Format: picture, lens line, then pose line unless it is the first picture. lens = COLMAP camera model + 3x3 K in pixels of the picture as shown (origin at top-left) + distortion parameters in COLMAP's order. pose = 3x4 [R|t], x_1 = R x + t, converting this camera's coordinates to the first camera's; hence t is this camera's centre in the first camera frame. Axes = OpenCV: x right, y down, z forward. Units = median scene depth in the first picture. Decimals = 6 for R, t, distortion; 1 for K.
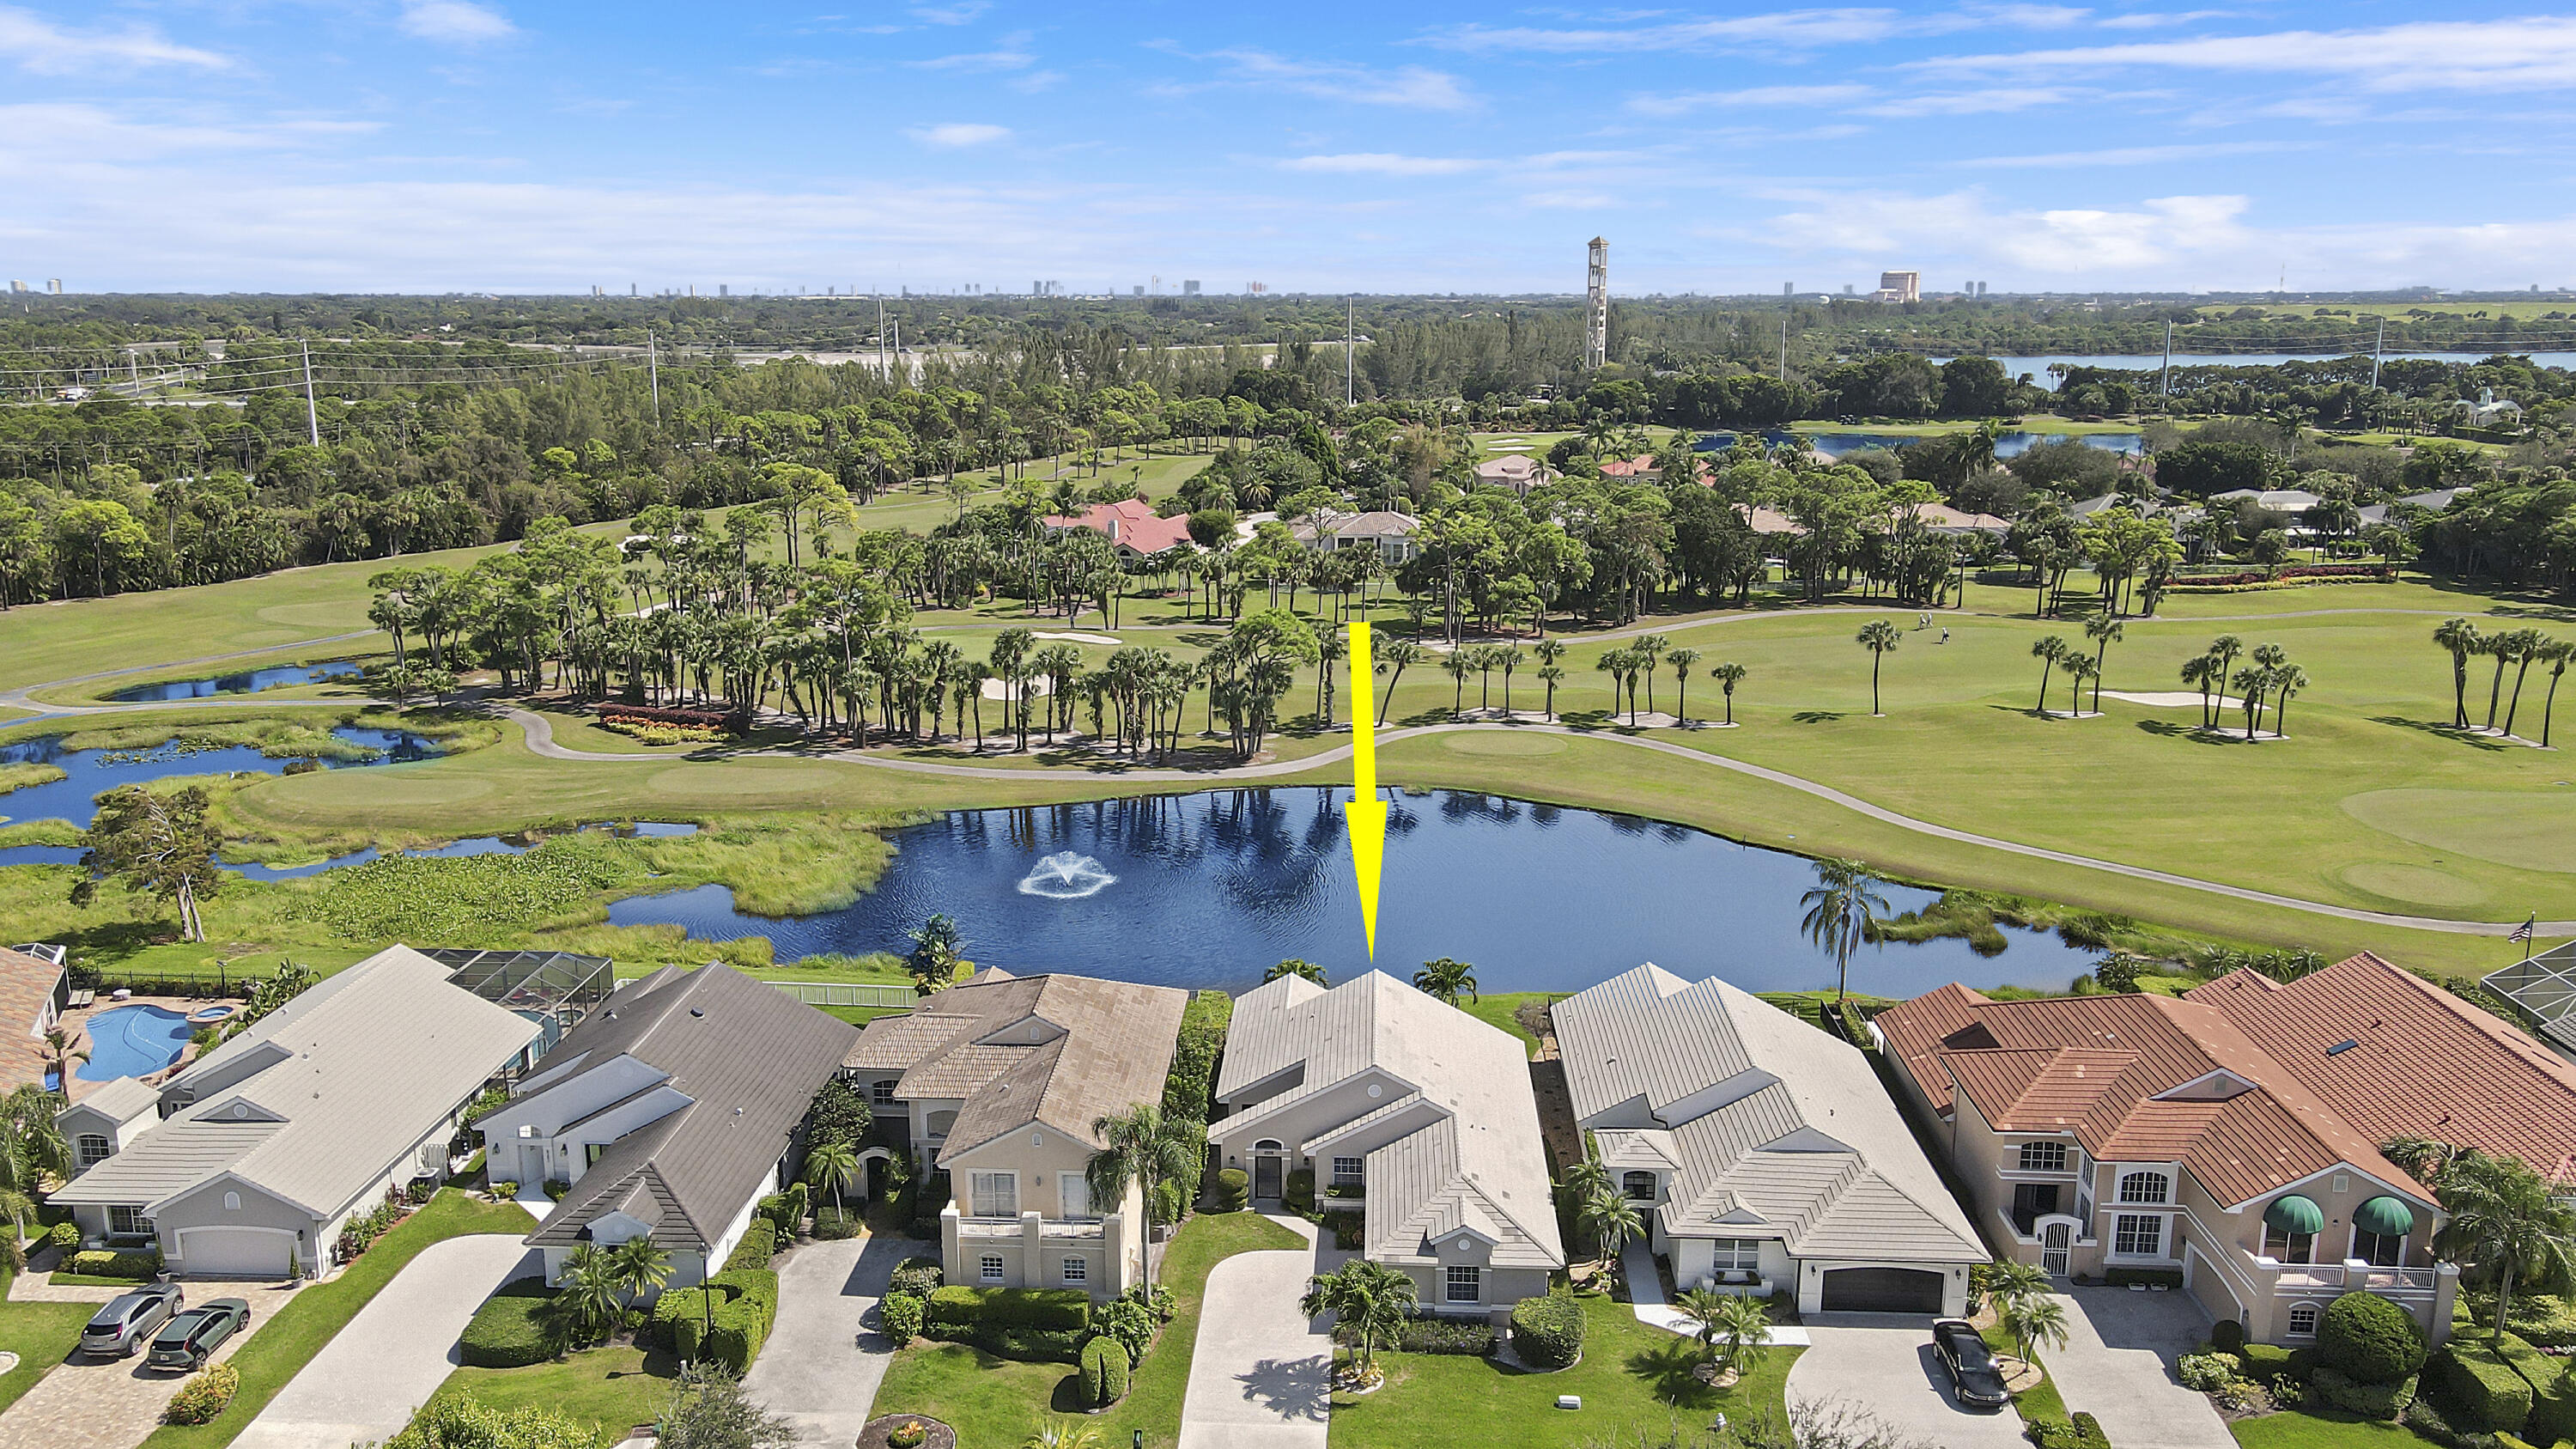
lens RADIAL K [[1926.5, 0, 1280.4], [0, 1926.5, 766.0], [0, 0, 1]] dist [-0.005404, 0.038122]
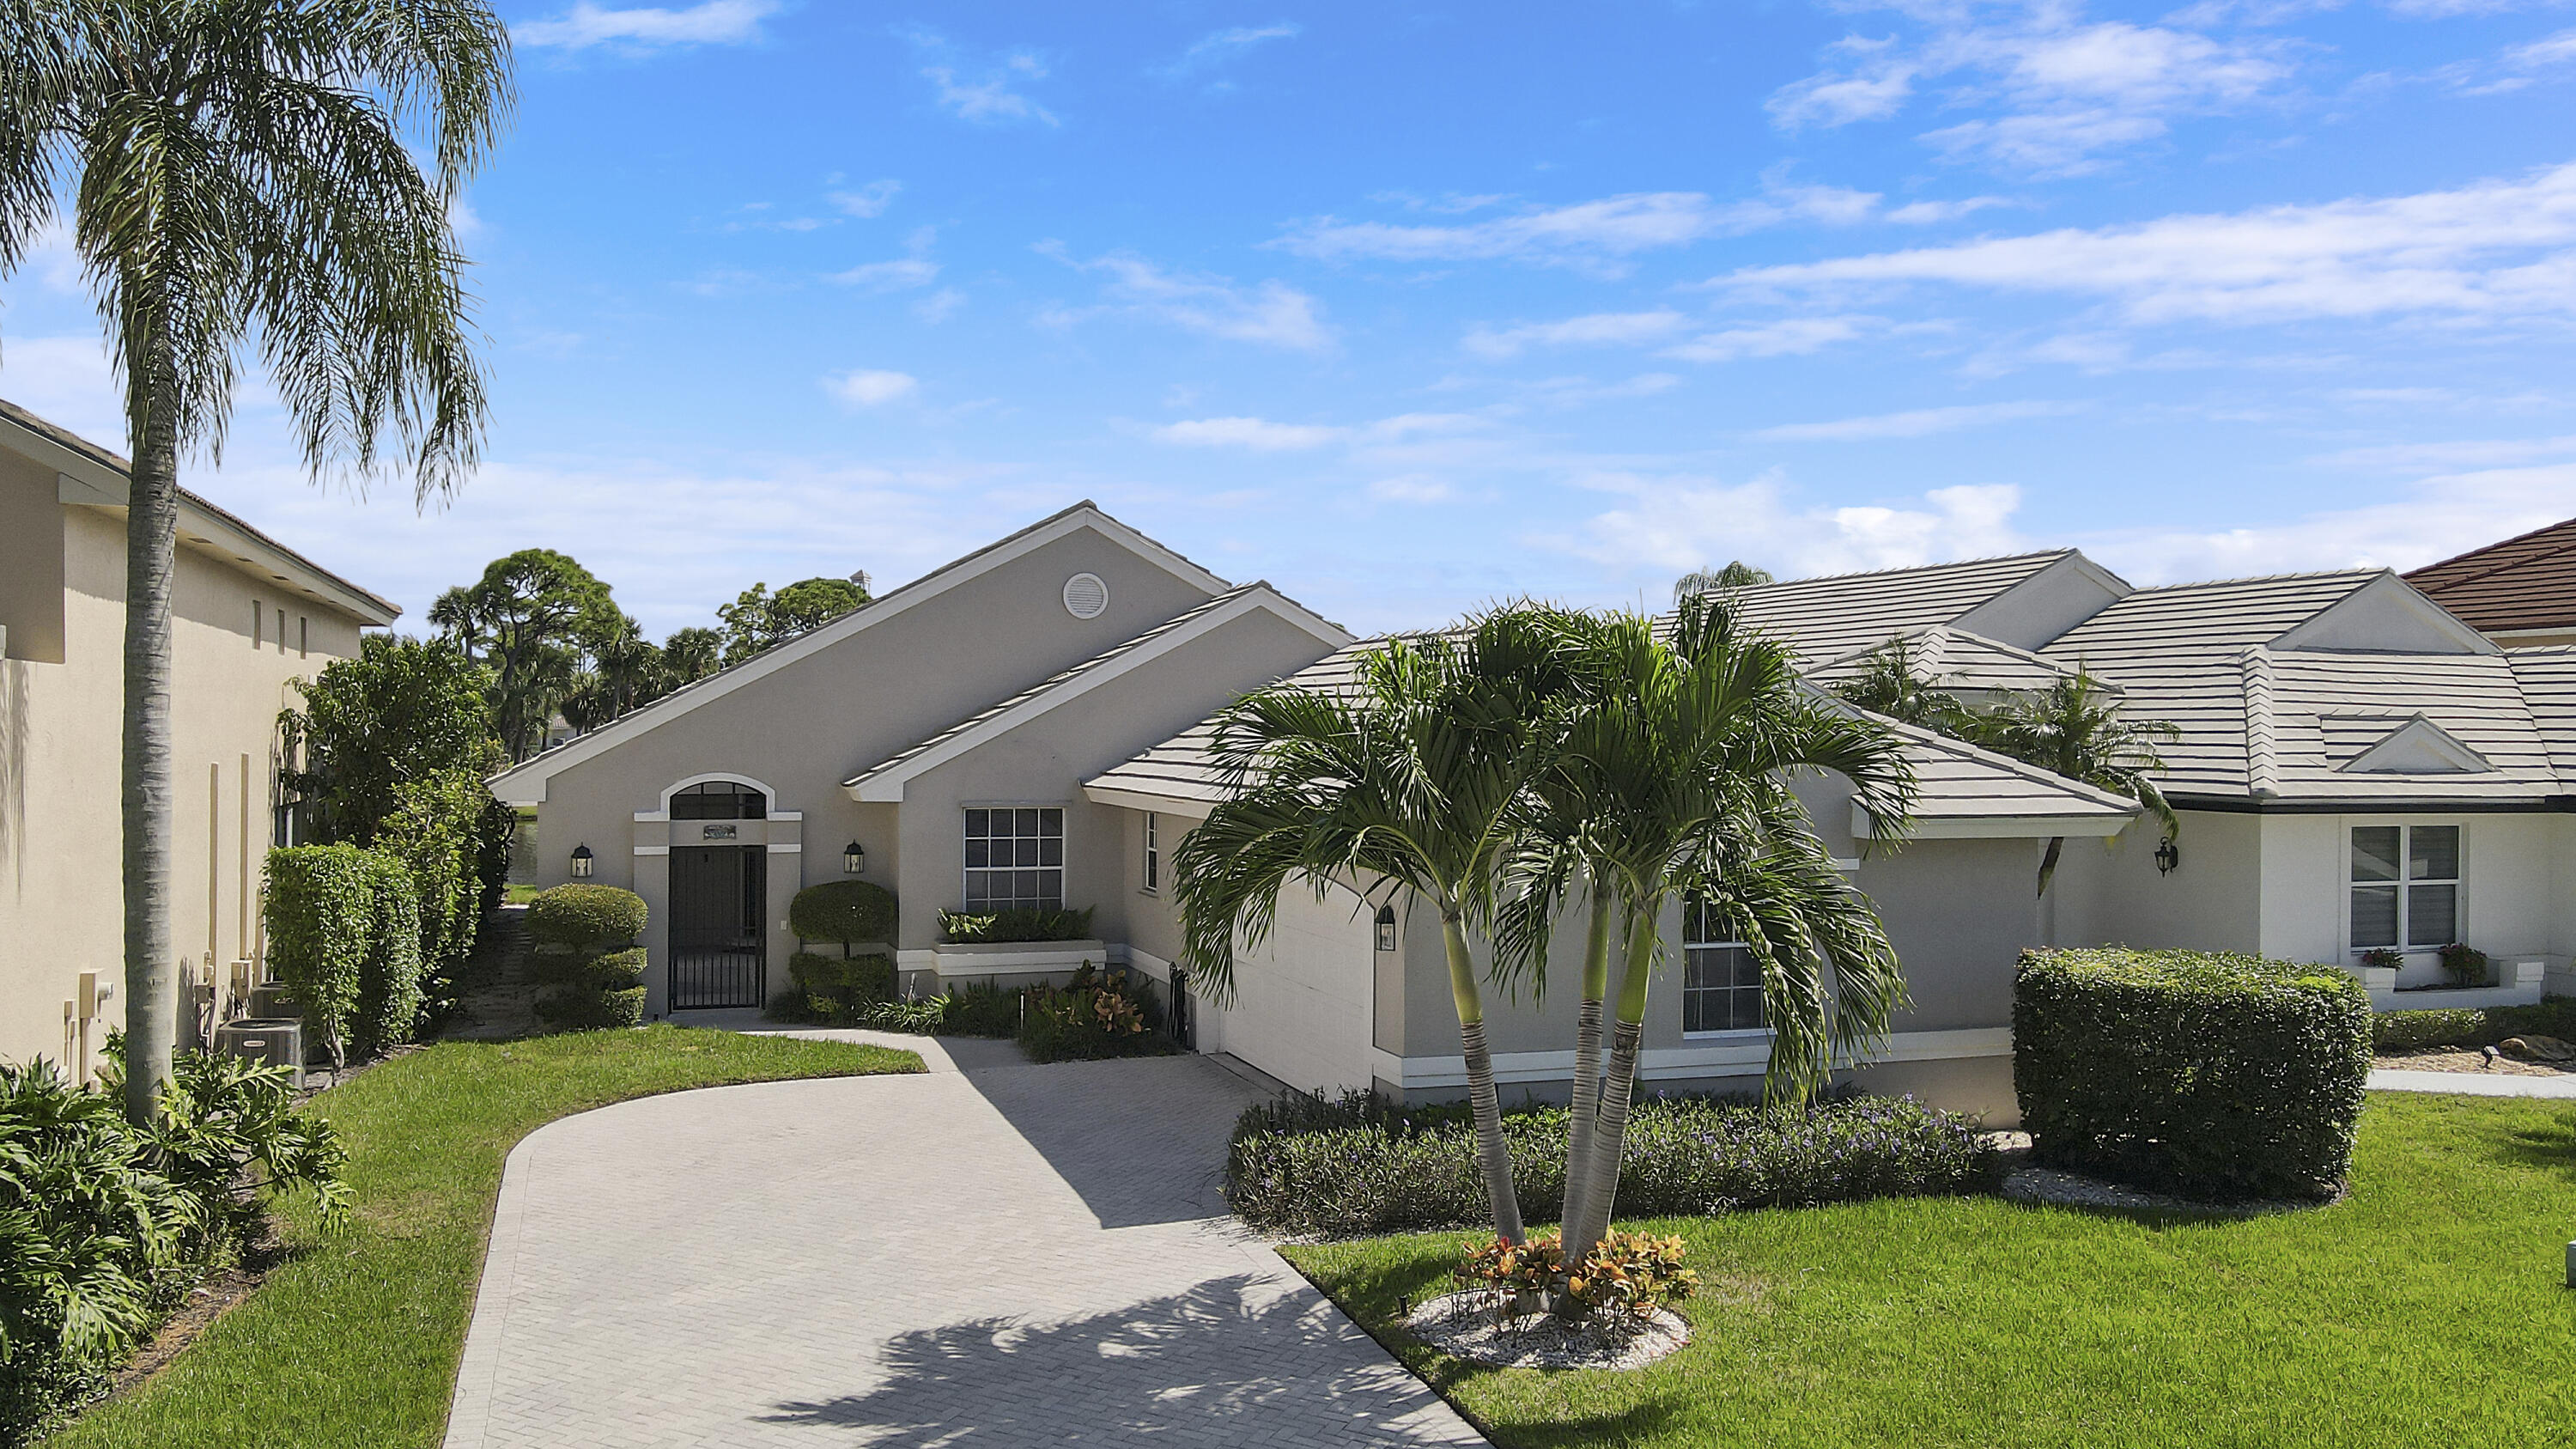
lens RADIAL K [[1926.5, 0, 1280.4], [0, 1926.5, 766.0], [0, 0, 1]] dist [-0.005404, 0.038122]
pose [[0.923869, 0.008475, 0.382614, -0.042108], [0.077781, 0.974731, -0.209402, 0.283646], [-0.374721, 0.223220, 0.899865, 0.788144]]
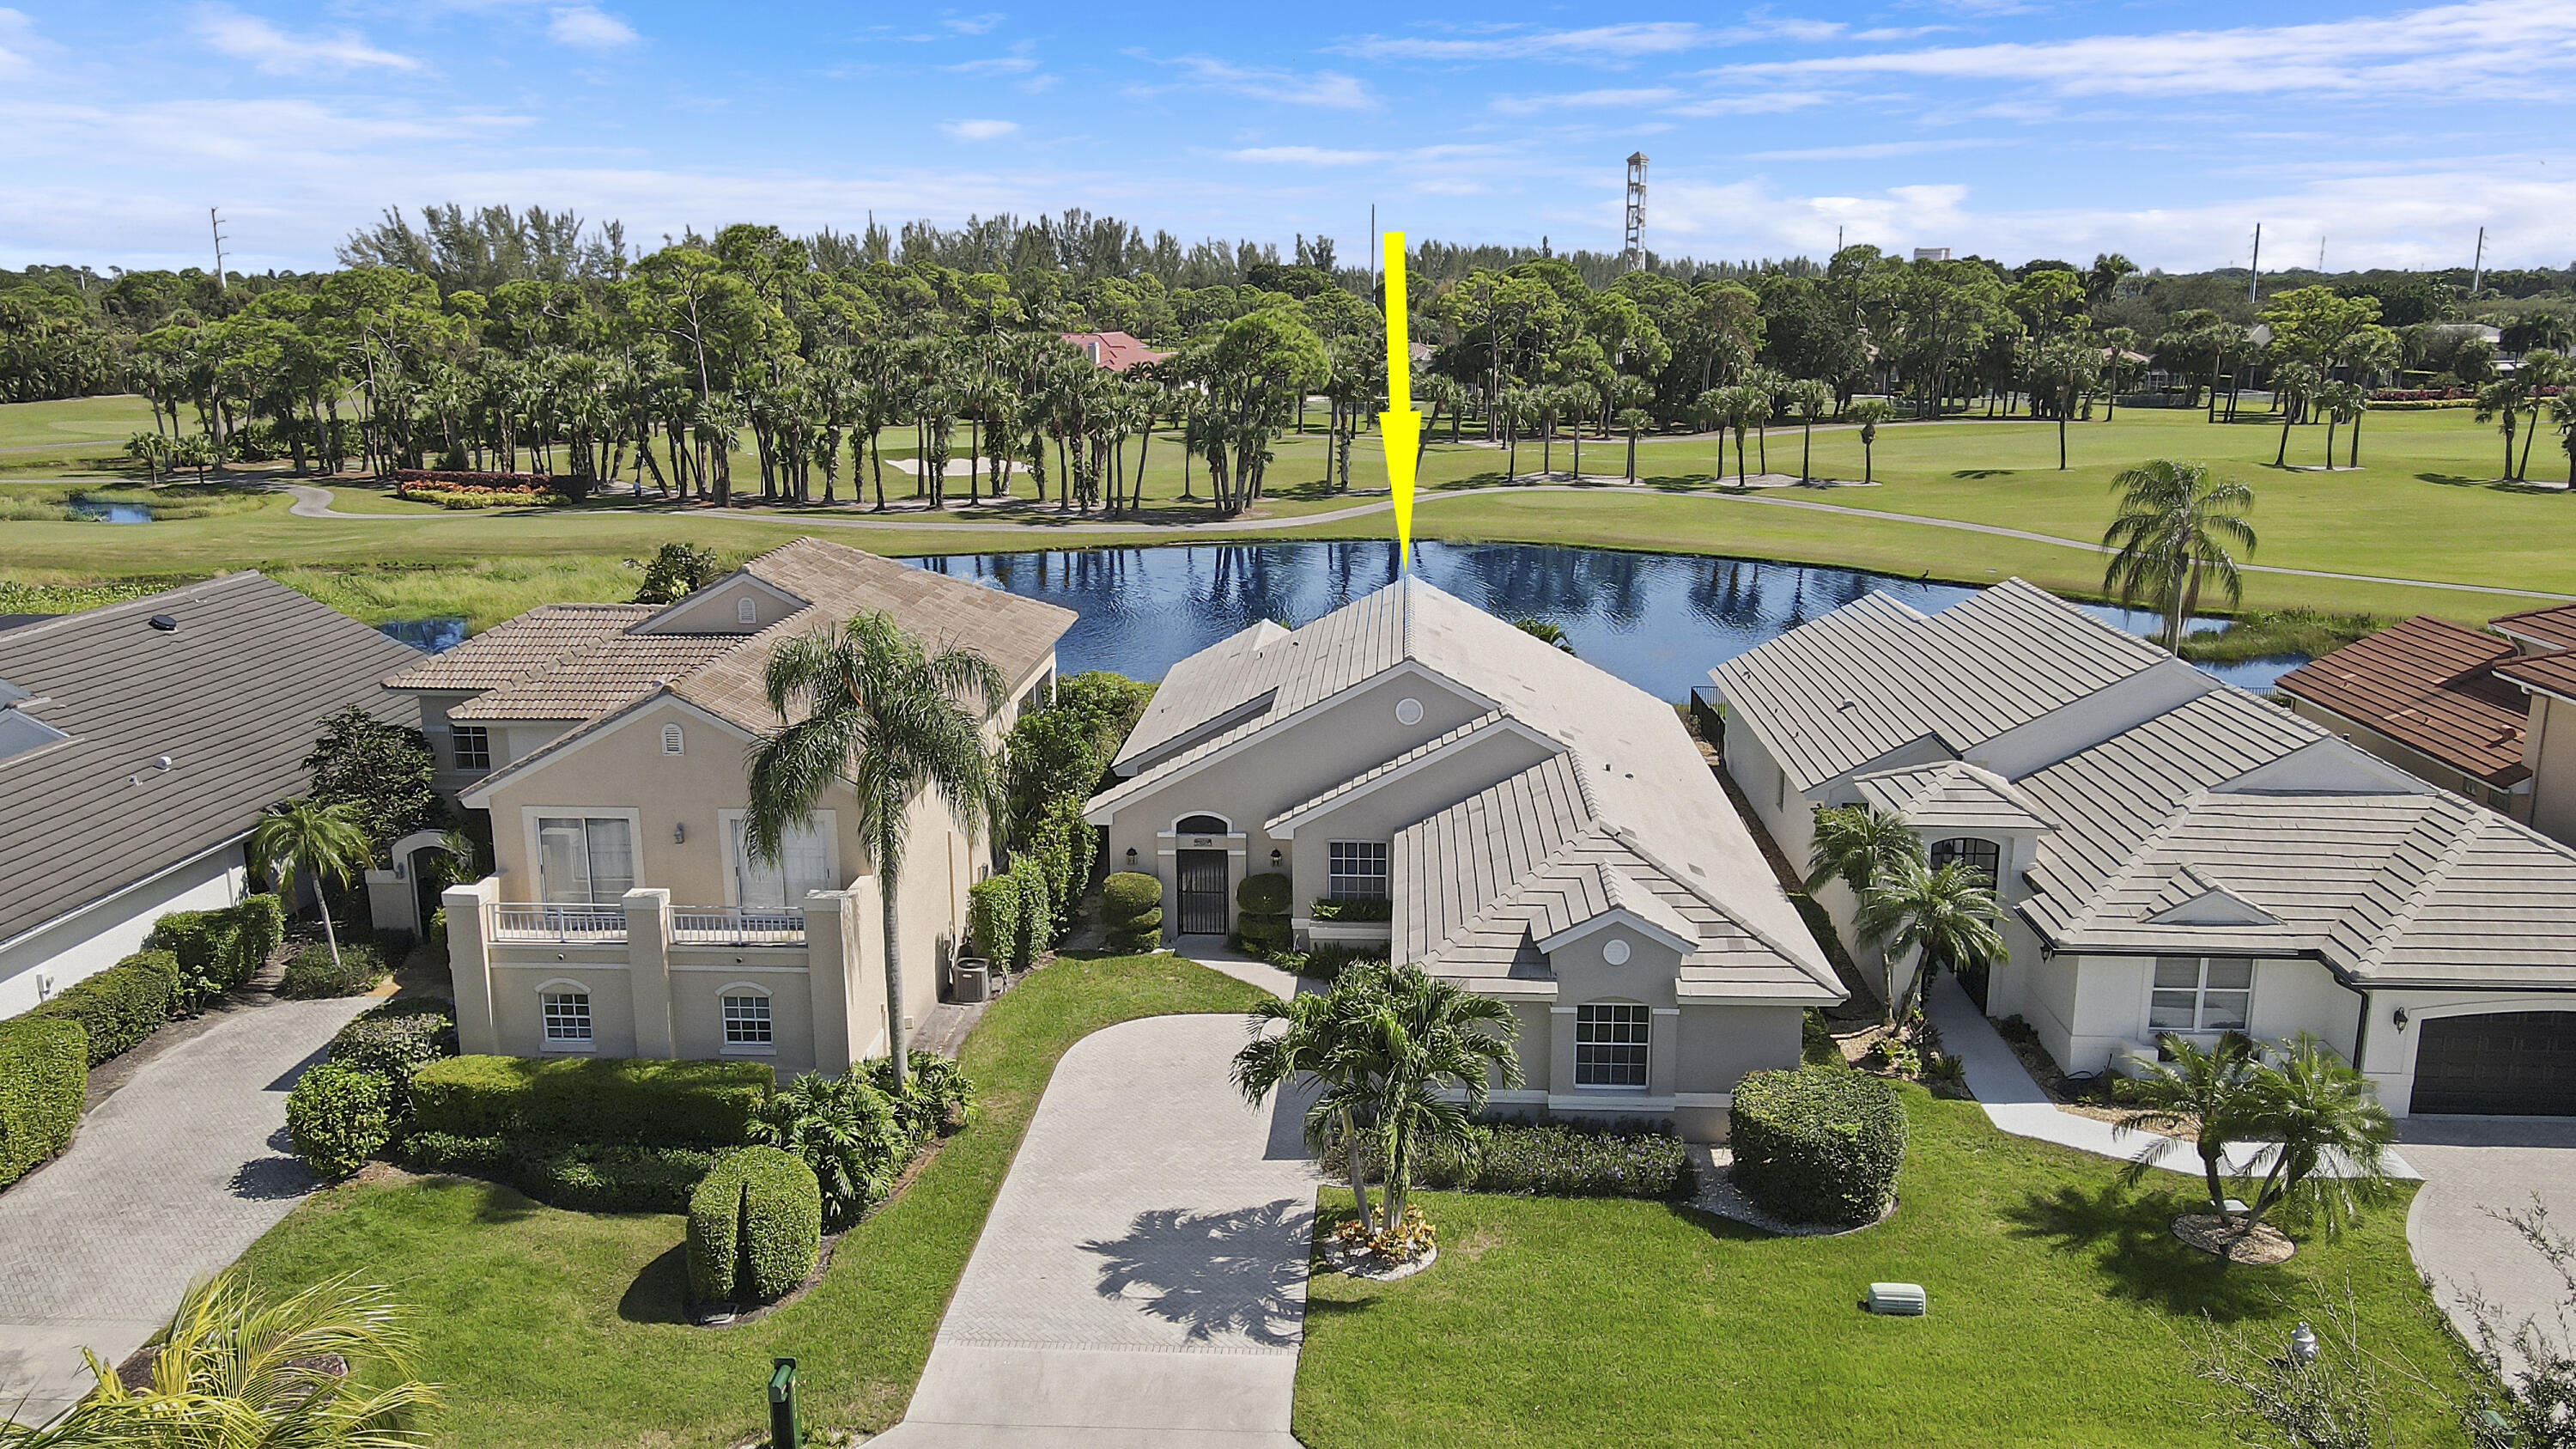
lens RADIAL K [[1929.0, 0, 1311.5], [0, 1929.0, 736.5], [0, 0, 1]] dist [-0.005404, 0.043451]
pose [[0.999992, 0.002223, 0.003464, 0.023135], [-0.002183, 0.999932, -0.011440, 0.197122], [-0.003489, 0.011433, 0.999929, 0.539461]]
